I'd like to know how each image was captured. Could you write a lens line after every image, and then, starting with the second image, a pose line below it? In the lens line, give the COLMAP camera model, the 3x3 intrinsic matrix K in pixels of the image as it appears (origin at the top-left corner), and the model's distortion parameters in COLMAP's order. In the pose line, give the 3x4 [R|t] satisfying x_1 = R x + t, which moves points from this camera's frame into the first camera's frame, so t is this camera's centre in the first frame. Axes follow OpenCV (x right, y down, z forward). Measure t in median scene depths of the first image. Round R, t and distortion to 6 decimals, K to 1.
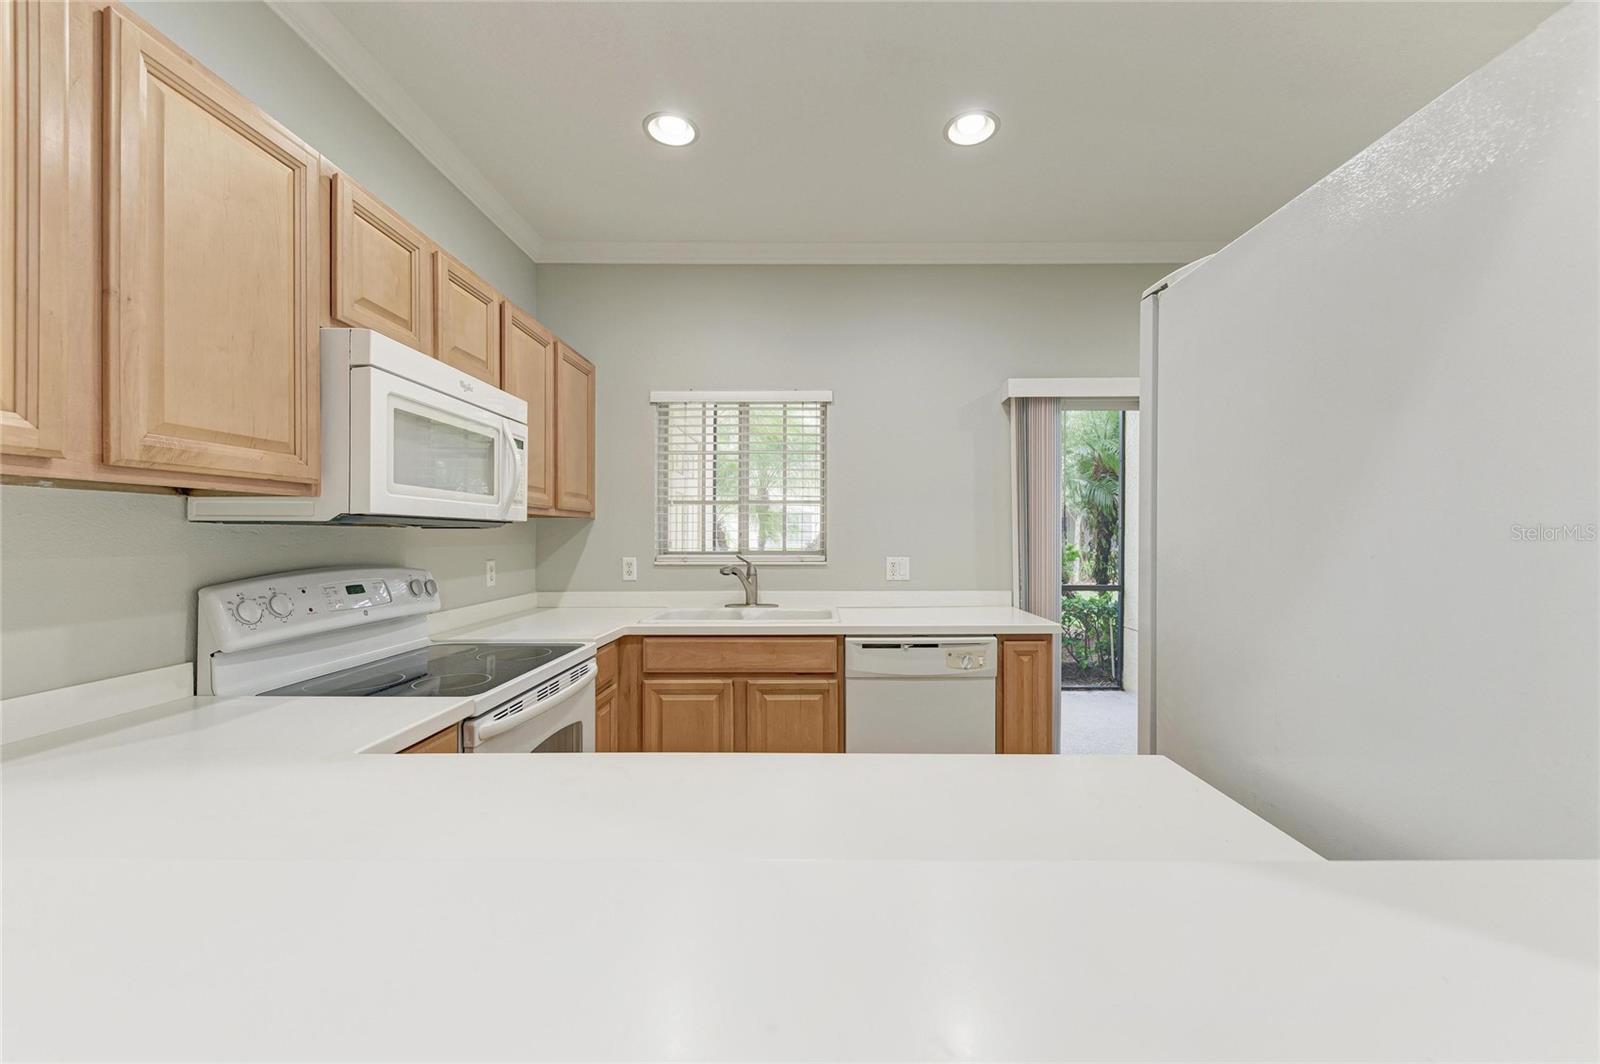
lens RADIAL K [[626.1, 0, 823.2], [0, 626.1, 536.0], [0, 0, 1]] dist [0.000866, -0.000080]
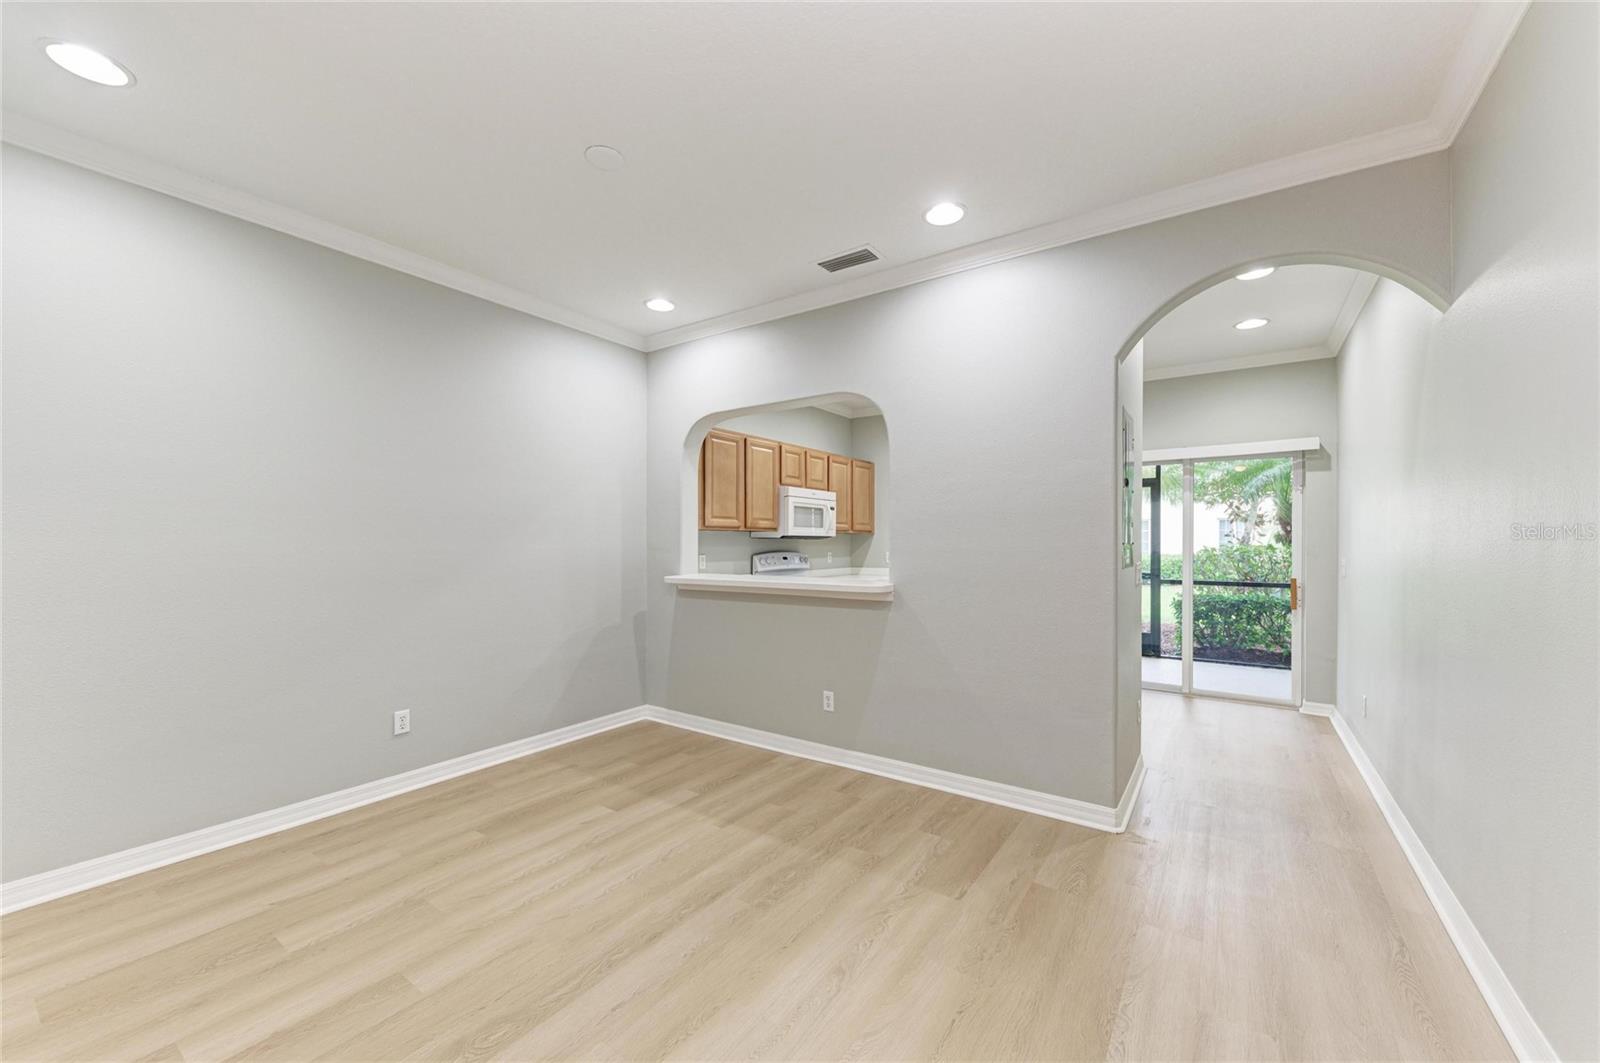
lens RADIAL K [[612.4, 0, 809.0], [0, 612.4, 538.7], [0, 0, 1]] dist [0.000386, -0.000376]
pose [[0.825556, -0.000683, -0.564321, 0.668405], [-0.002444, 0.999986, -0.004785, -0.000070], [0.564316, 0.005329, 0.825542, -0.904463]]
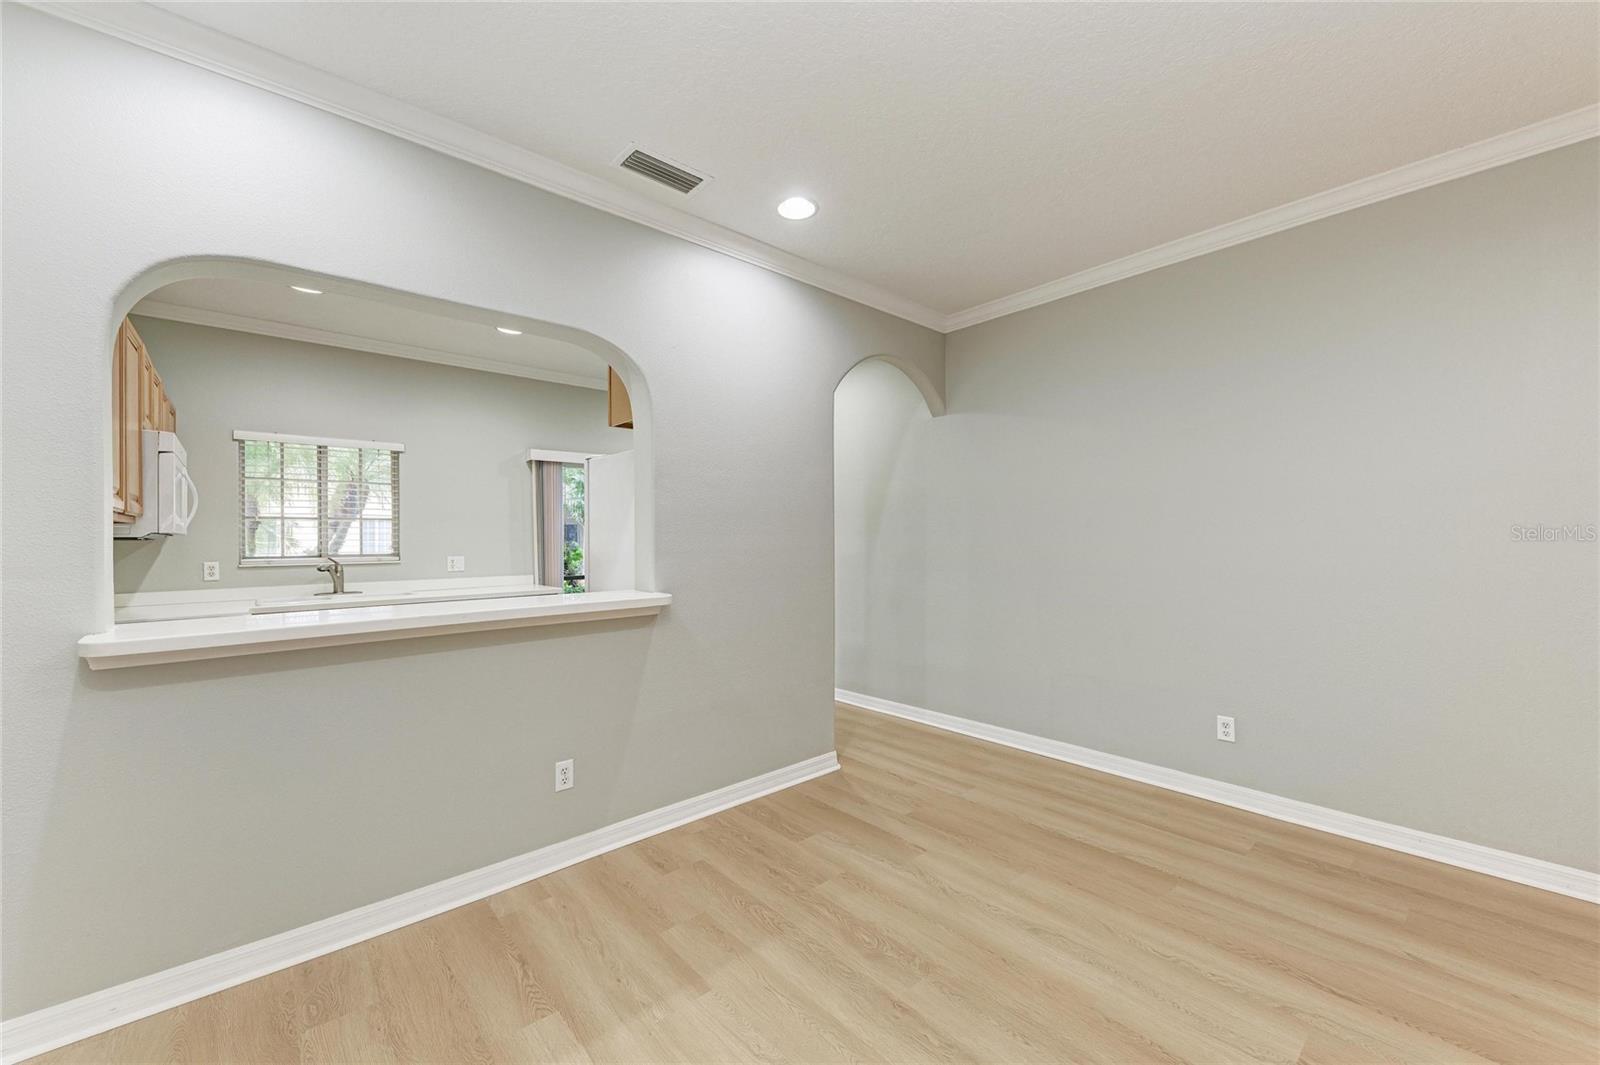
lens RADIAL K [[612.4, 0, 809.0], [0, 612.4, 539.7], [0, 0, 1]] dist [0.000386, -0.000376]
pose [[0.749906, -0.007698, 0.661500, -0.233515], [0.009416, 0.999955, 0.000963, -0.000360], [-0.661478, 0.005507, 0.749945, -0.728541]]
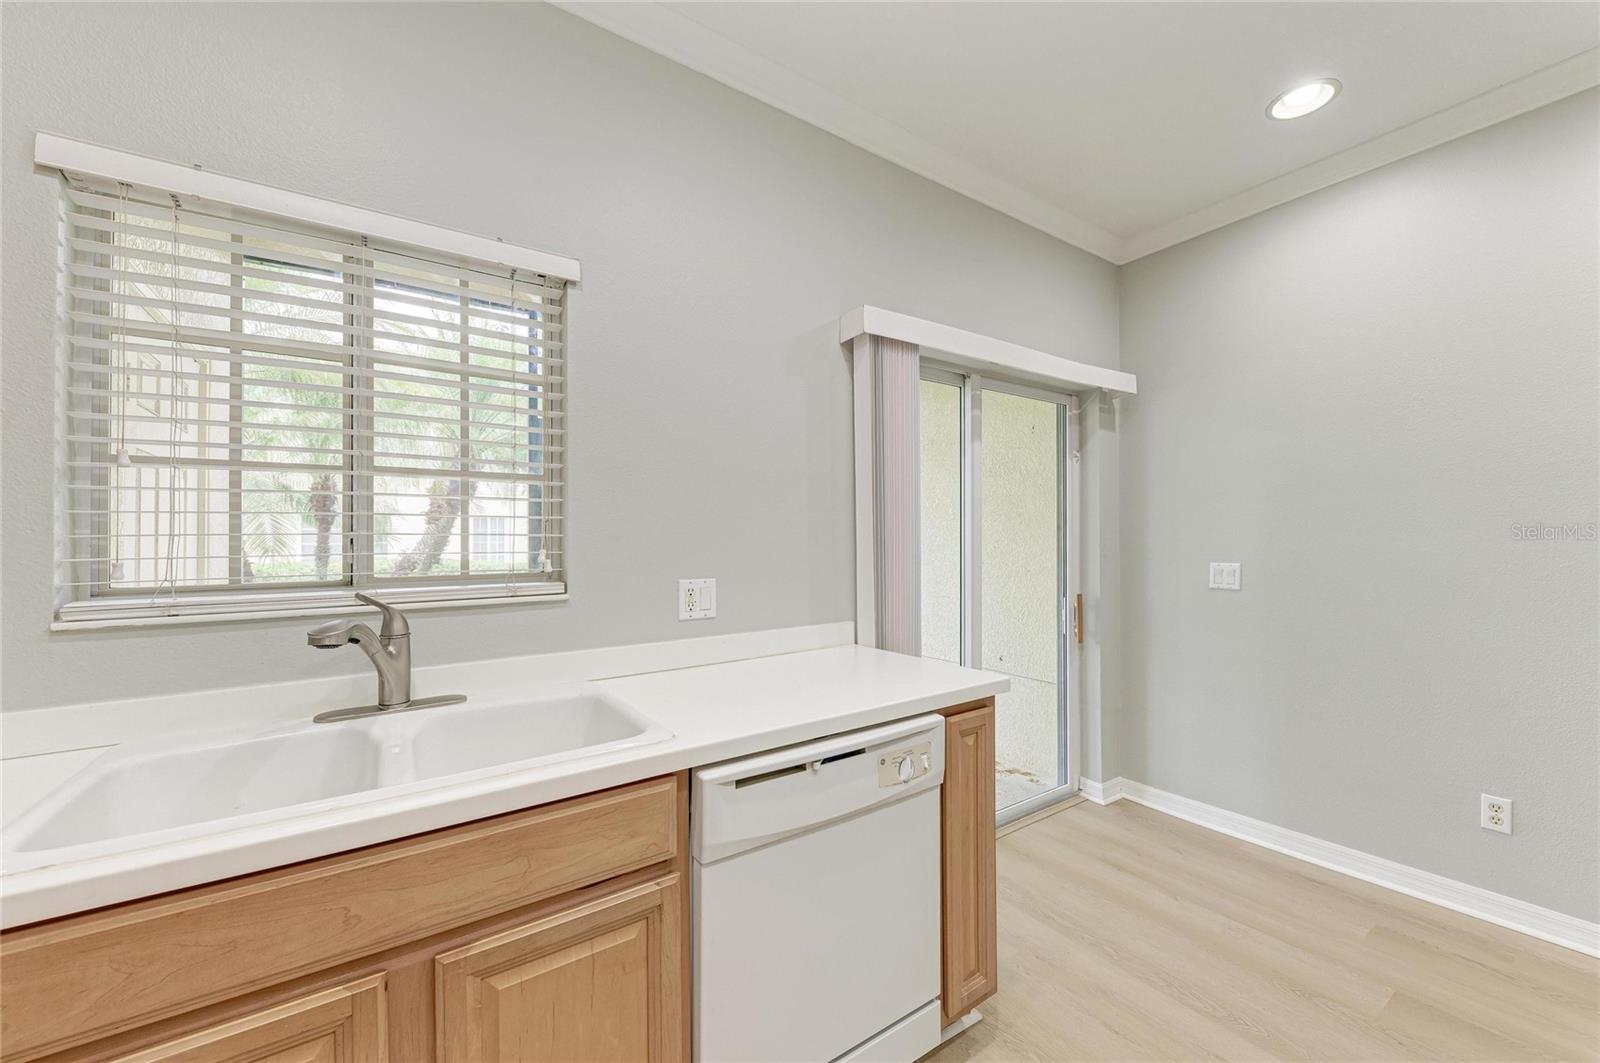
lens RADIAL K [[611.3, 0, 804.8], [0, 611.3, 534.7], [0, 0, 1]] dist [0.001273, -0.000302]
pose [[0.824702, -0.001260, 0.565566, -0.121450], [0.011516, 0.999828, -0.014566, 0.002416], [-0.565450, 0.018525, 0.824574, 0.504181]]
